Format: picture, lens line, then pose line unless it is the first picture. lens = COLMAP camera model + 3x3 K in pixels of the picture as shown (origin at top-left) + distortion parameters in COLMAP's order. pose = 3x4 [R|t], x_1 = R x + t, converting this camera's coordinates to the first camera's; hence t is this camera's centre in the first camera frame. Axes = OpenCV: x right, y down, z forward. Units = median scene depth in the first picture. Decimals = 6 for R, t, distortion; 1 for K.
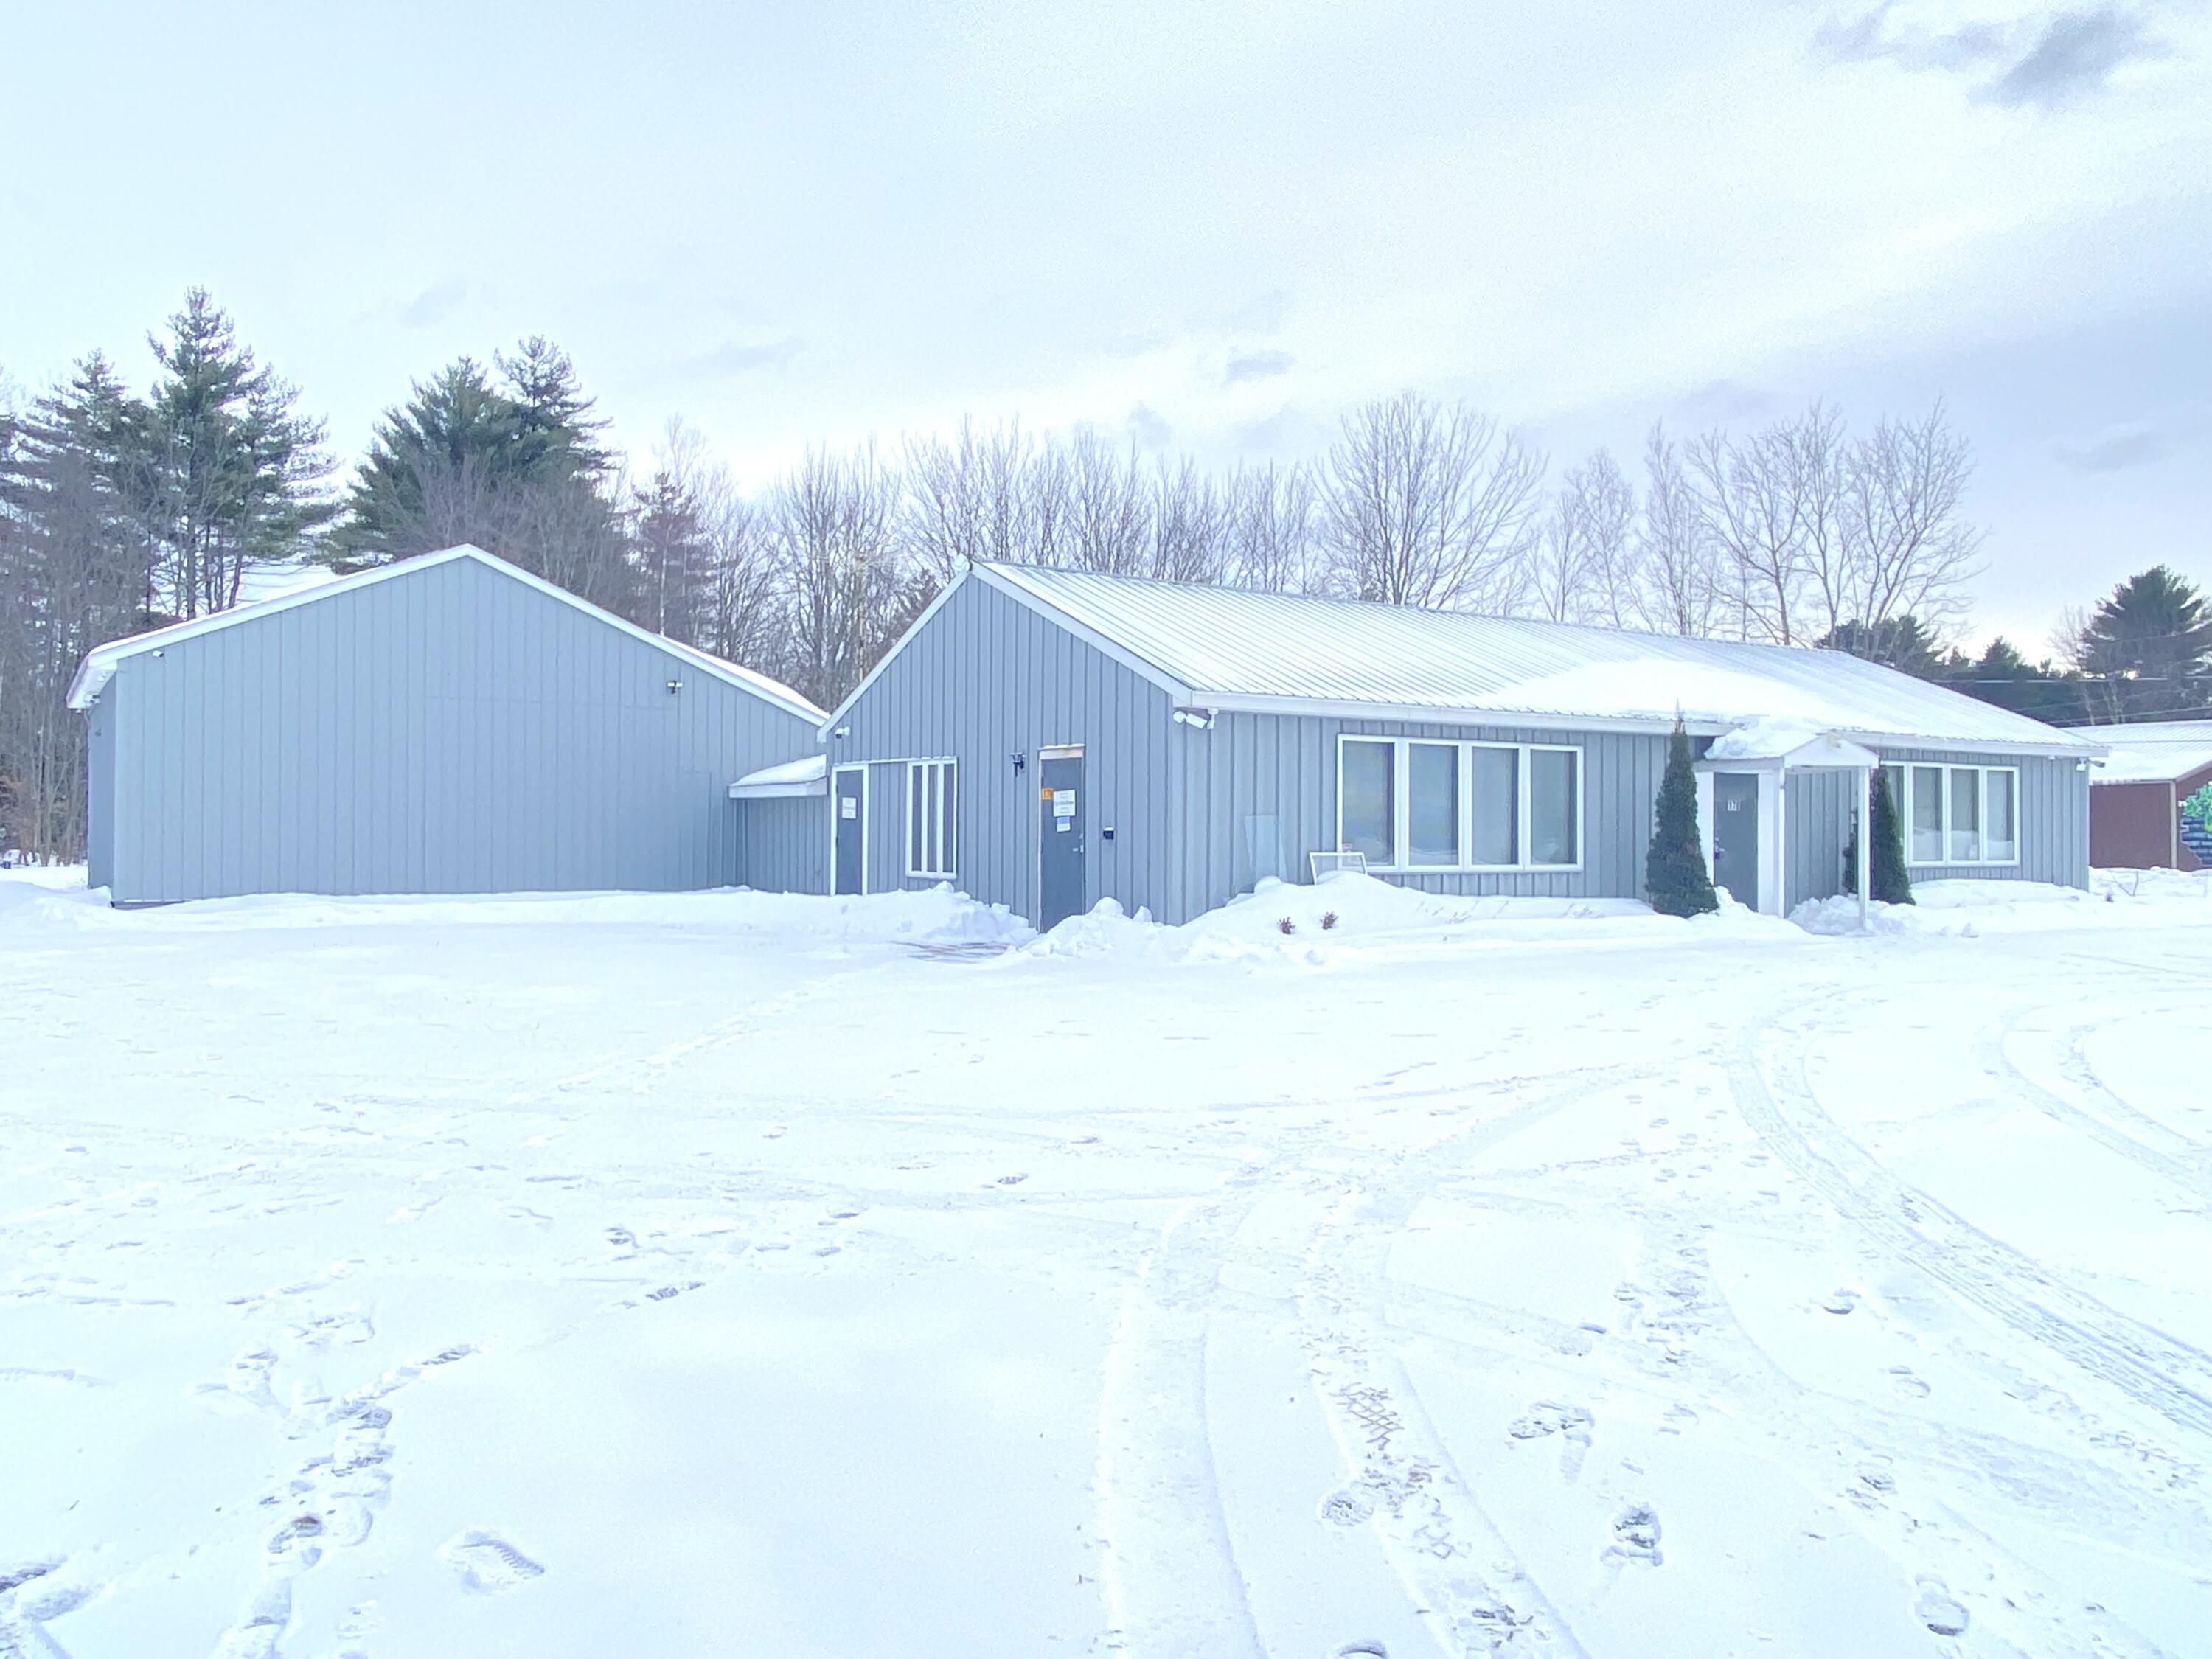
lens RADIAL K [[1604.8, 0, 1106.0], [0, 1604.8, 829.5], [0, 0, 1]] dist [0.215047, 0.000236]
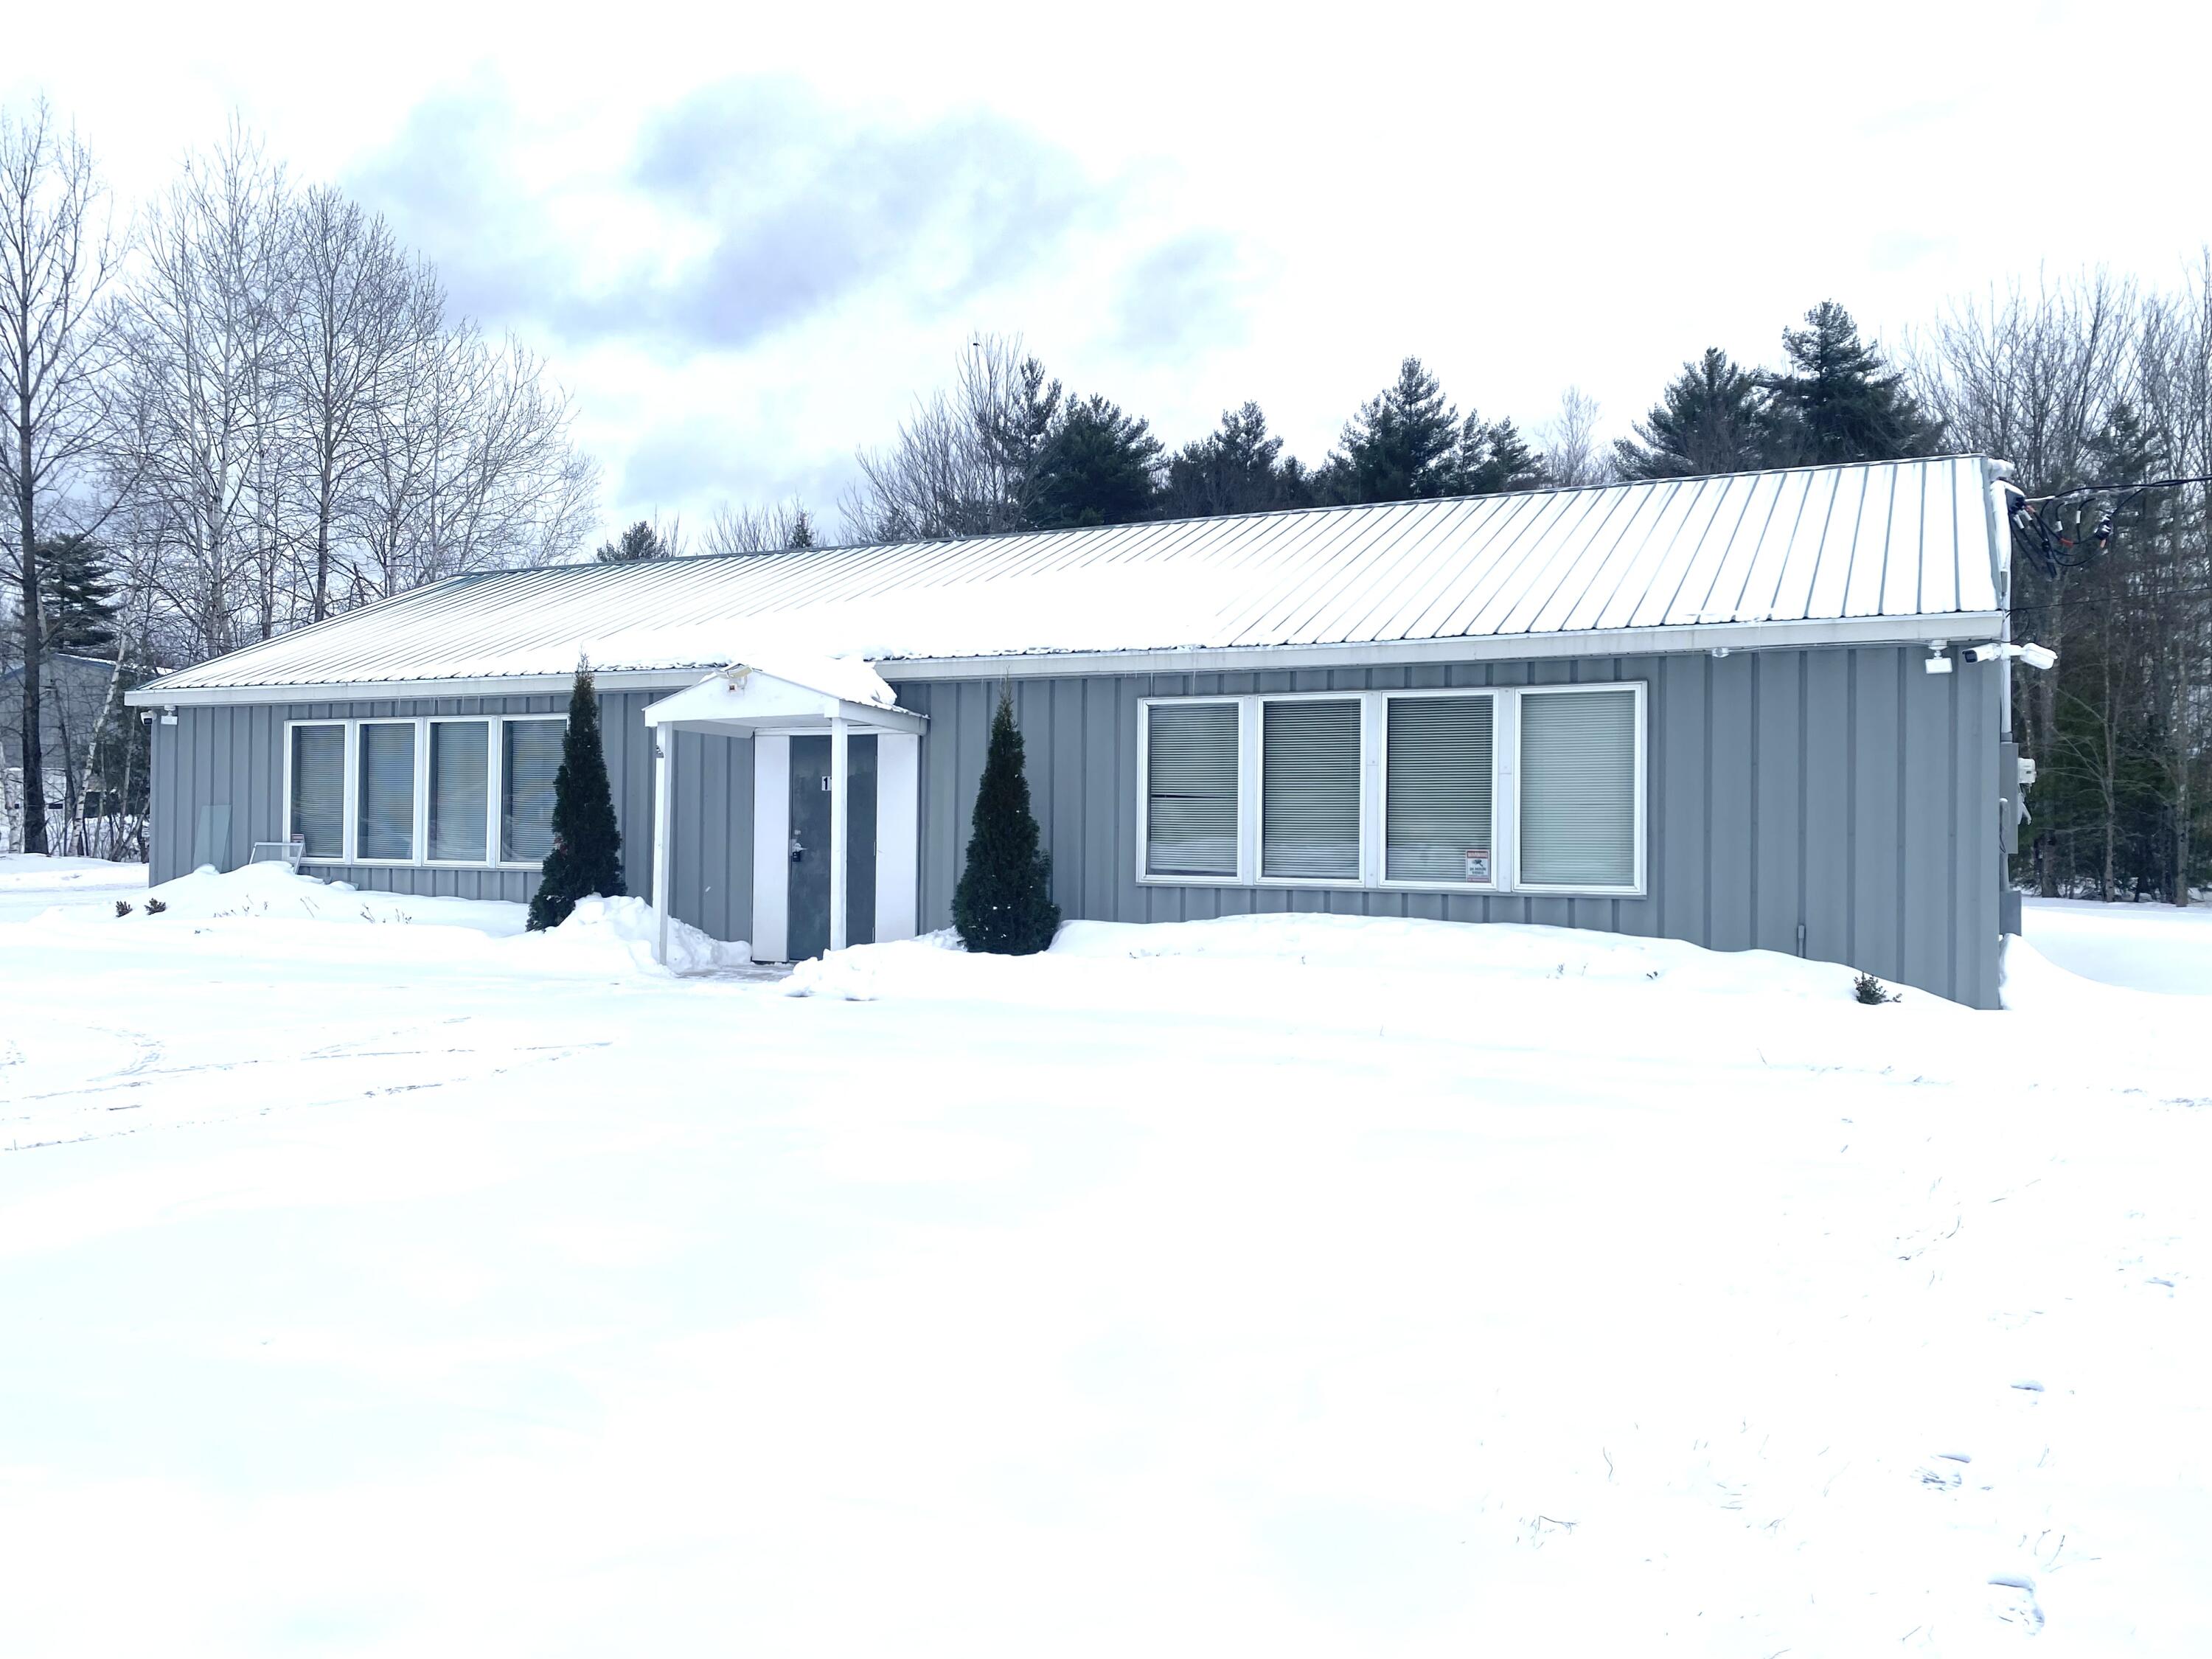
lens RADIAL K [[1682.2, 0, 1106.0], [0, 1682.2, 829.5], [0, 0, 1]] dist [0.004778, -0.005238]
pose [[0.465679, -0.000968, -0.884953, 0.943833], [-0.004926, 0.999981, -0.003686, 0.005943], [0.884940, 0.006076, 0.465665, 0.713952]]
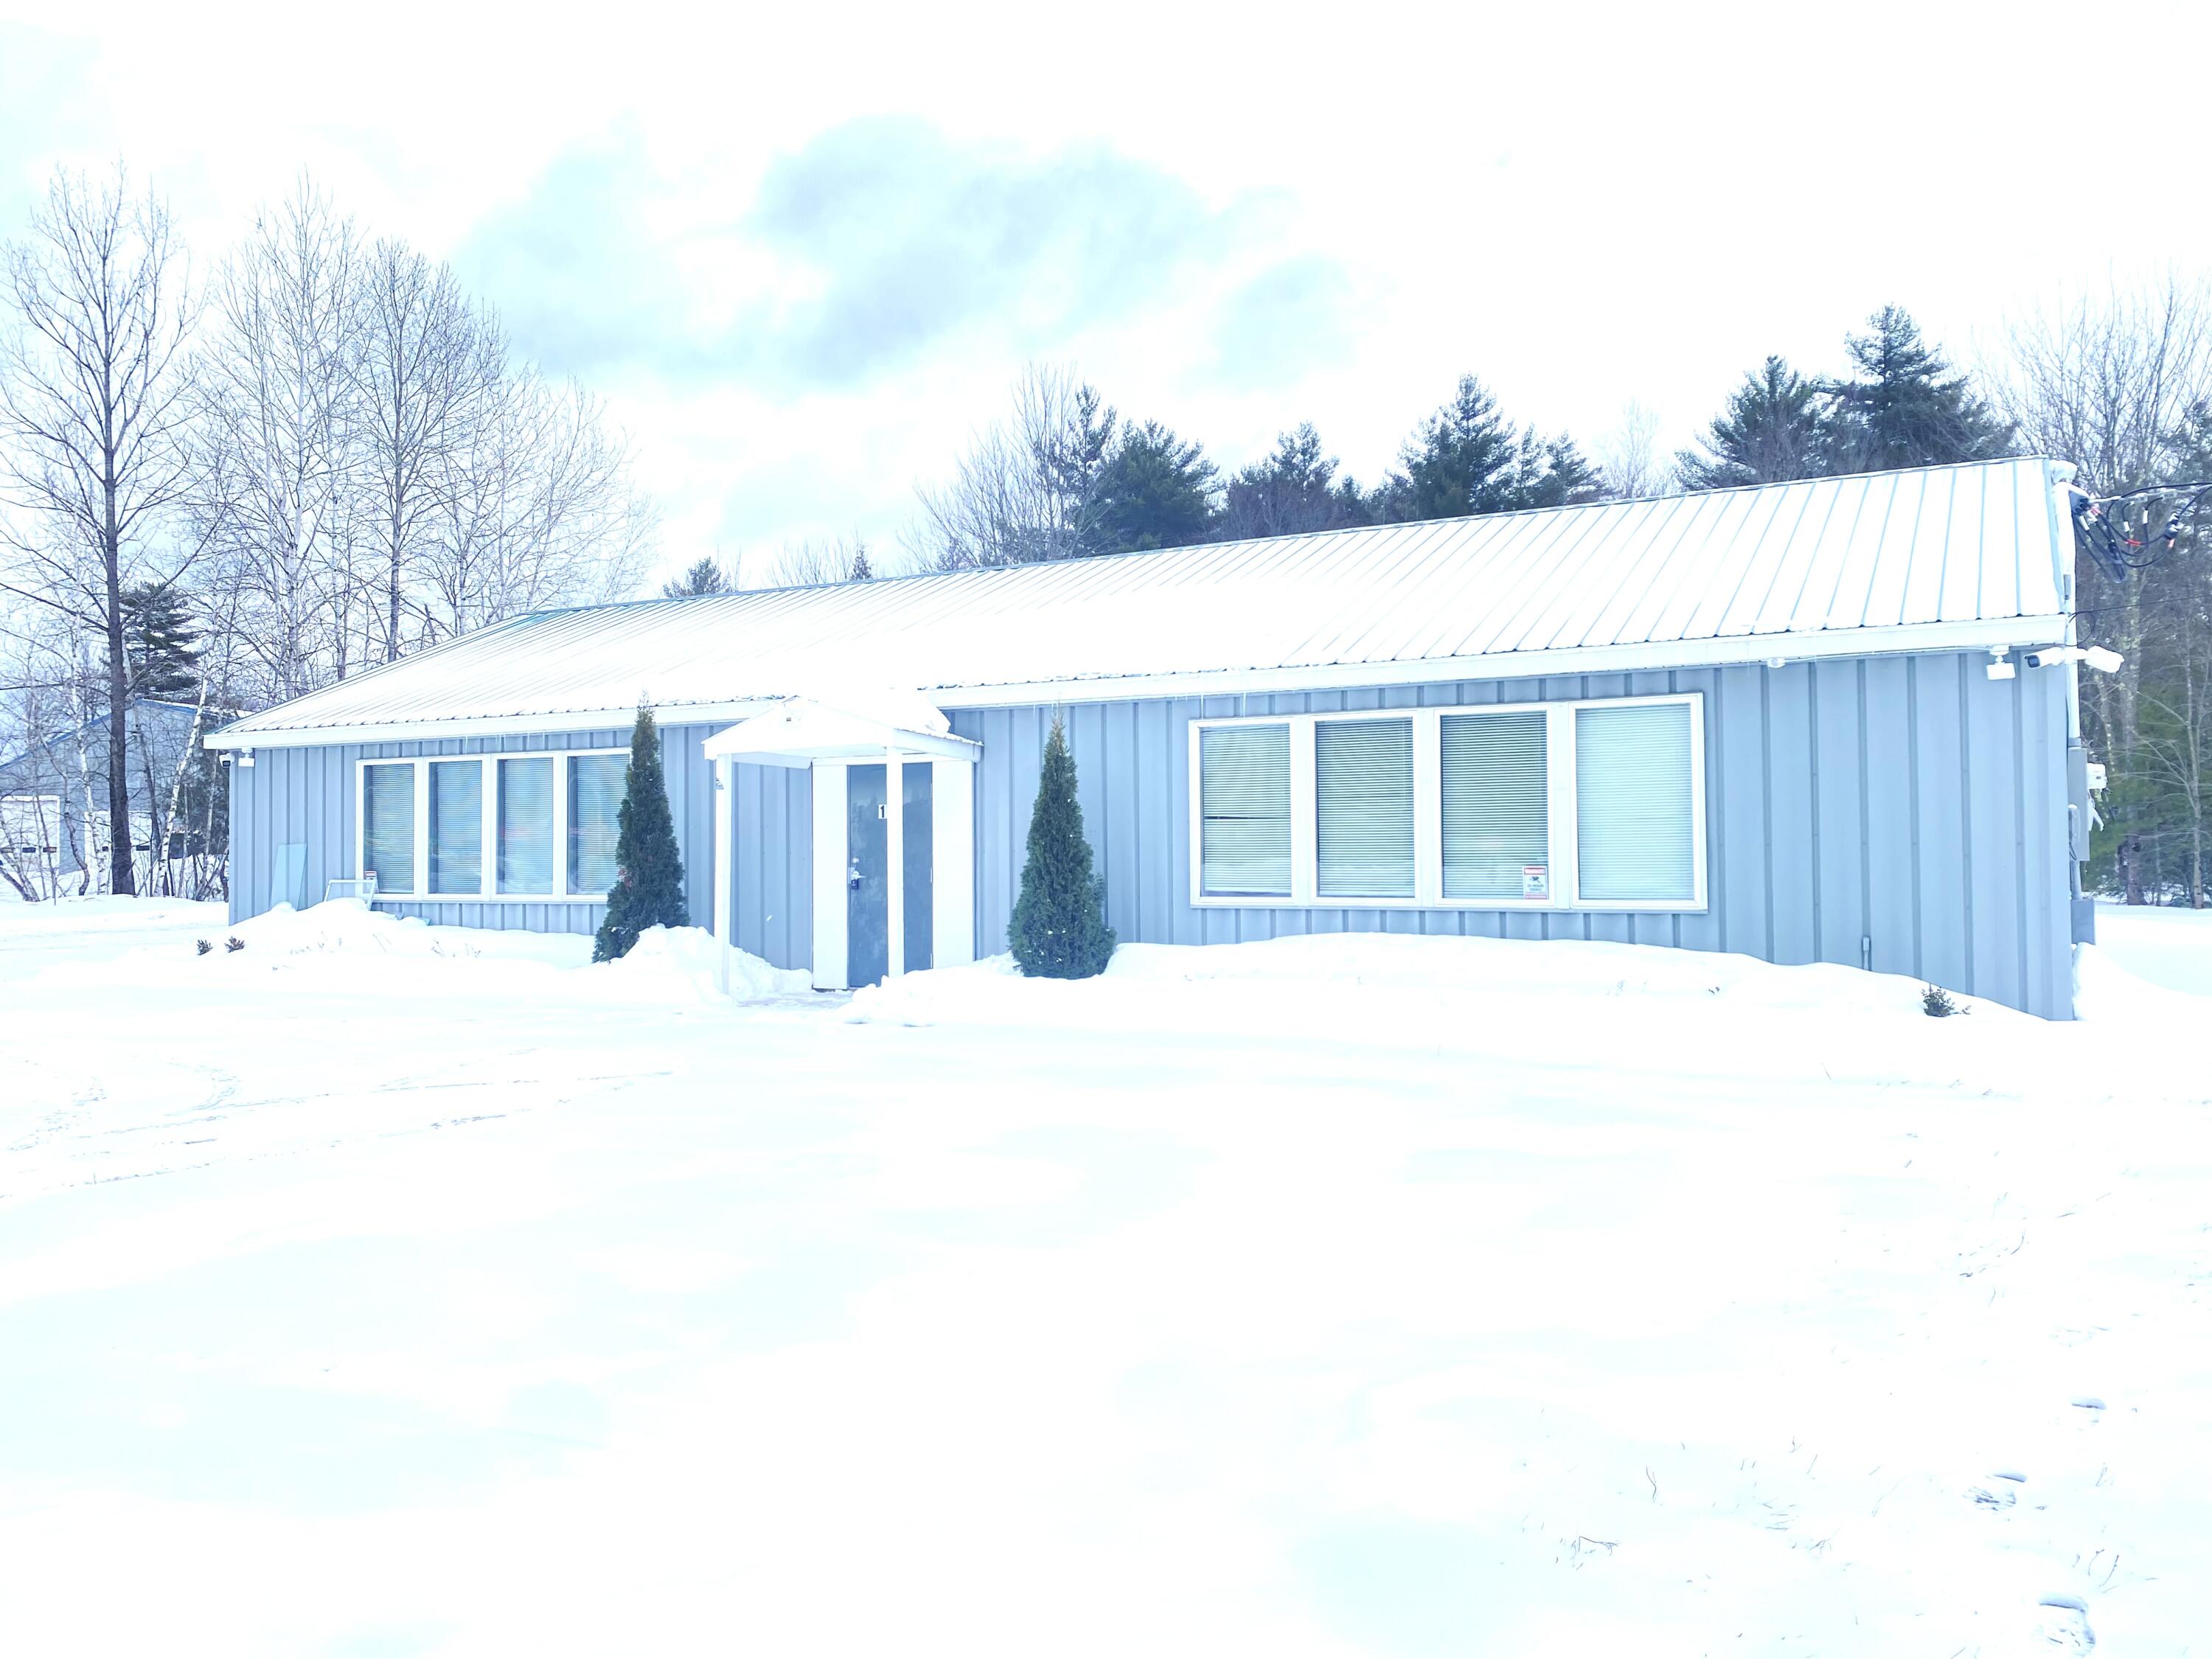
lens RADIAL K [[1682.2, 0, 1106.0], [0, 1682.2, 829.5], [0, 0, 1]] dist [0.004778, -0.005238]
pose [[0.429939, -0.021486, -0.902602, 0.947435], [0.012557, 0.999762, -0.017818, 0.005955], [0.902771, -0.003673, 0.430106, 0.717248]]
